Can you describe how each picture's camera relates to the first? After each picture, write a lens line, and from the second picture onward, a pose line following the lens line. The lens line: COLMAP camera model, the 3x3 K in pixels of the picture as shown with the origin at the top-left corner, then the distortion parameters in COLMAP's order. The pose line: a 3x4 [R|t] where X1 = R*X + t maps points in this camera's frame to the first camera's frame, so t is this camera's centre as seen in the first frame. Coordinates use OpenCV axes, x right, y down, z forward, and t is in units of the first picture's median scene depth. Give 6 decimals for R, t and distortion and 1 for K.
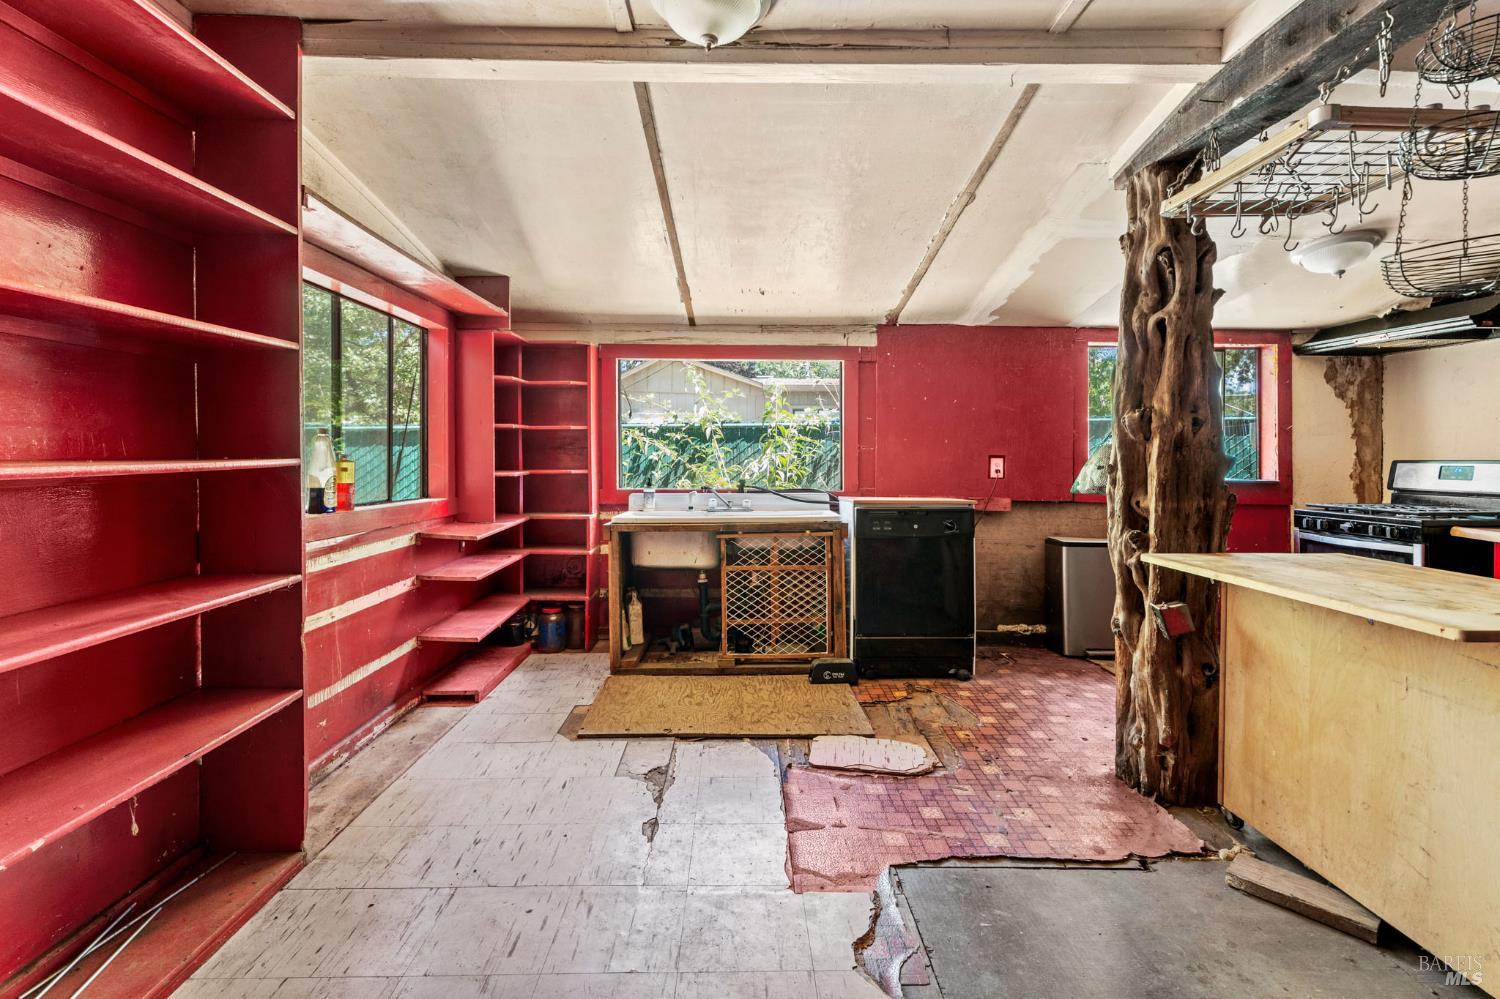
lens RADIAL K [[685.1, 0, 745.1], [0, 685.1, 456.0], [0, 0, 1]] dist [-0.005377, -0.005096]
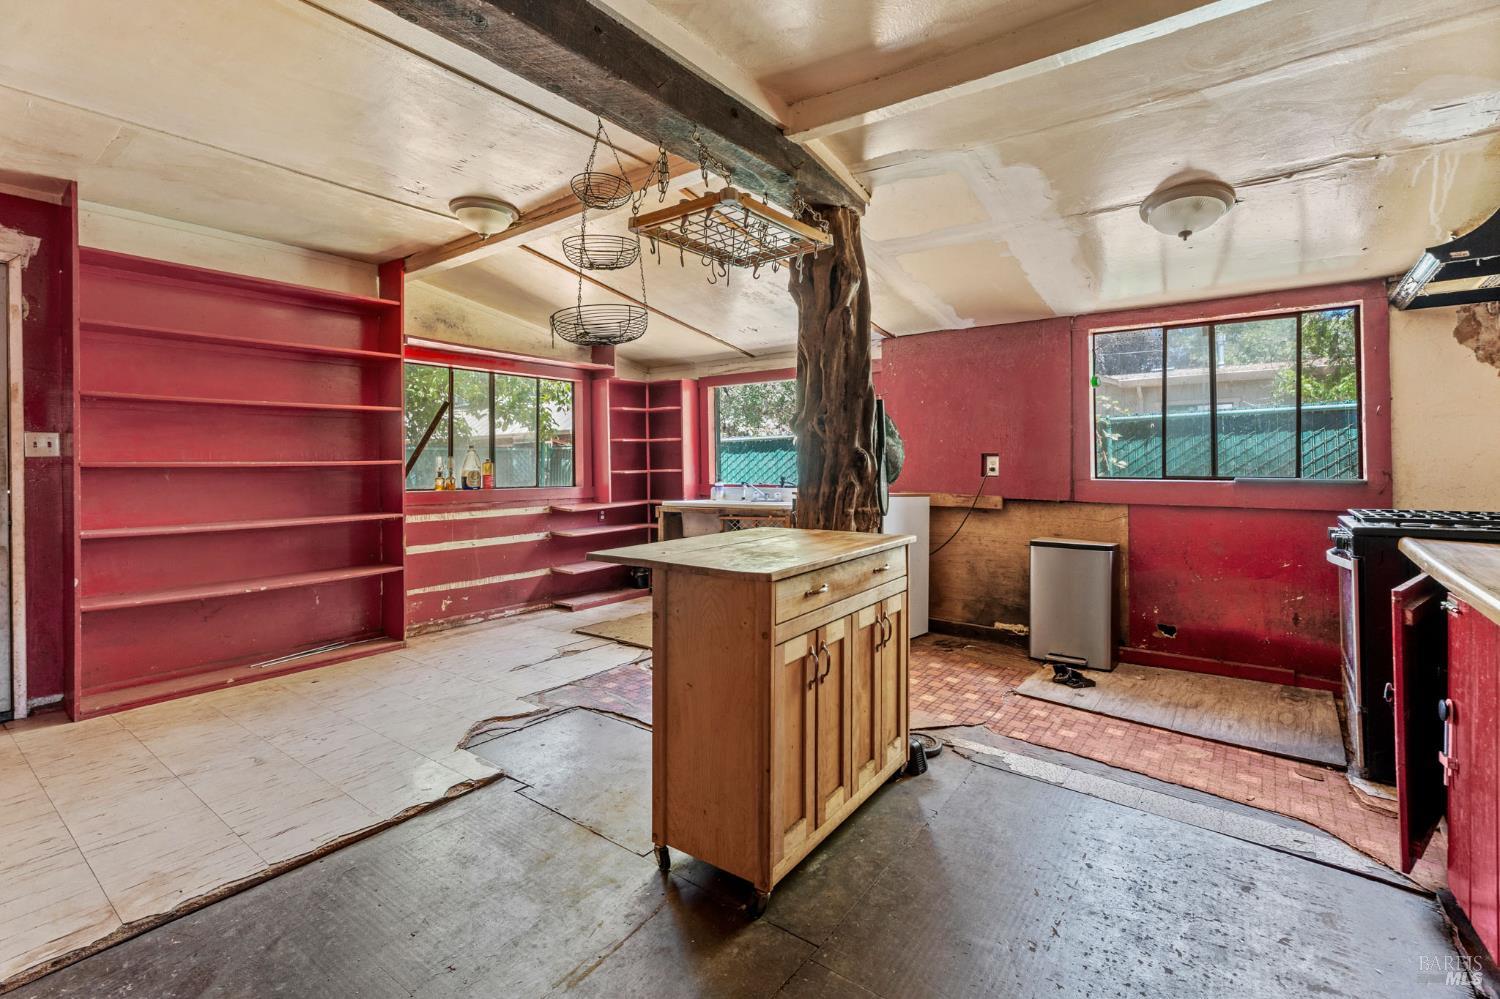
lens RADIAL K [[685.1, 0, 749.6], [0, 685.1, 467.5], [0, 0, 1]] dist [-0.005377, -0.005096]
pose [[0.786208, -0.006661, -0.617926, 0.813631], [0.009599, 0.999953, 0.001435, 0.016813], [0.617887, -0.007060, 0.786235, -0.016267]]
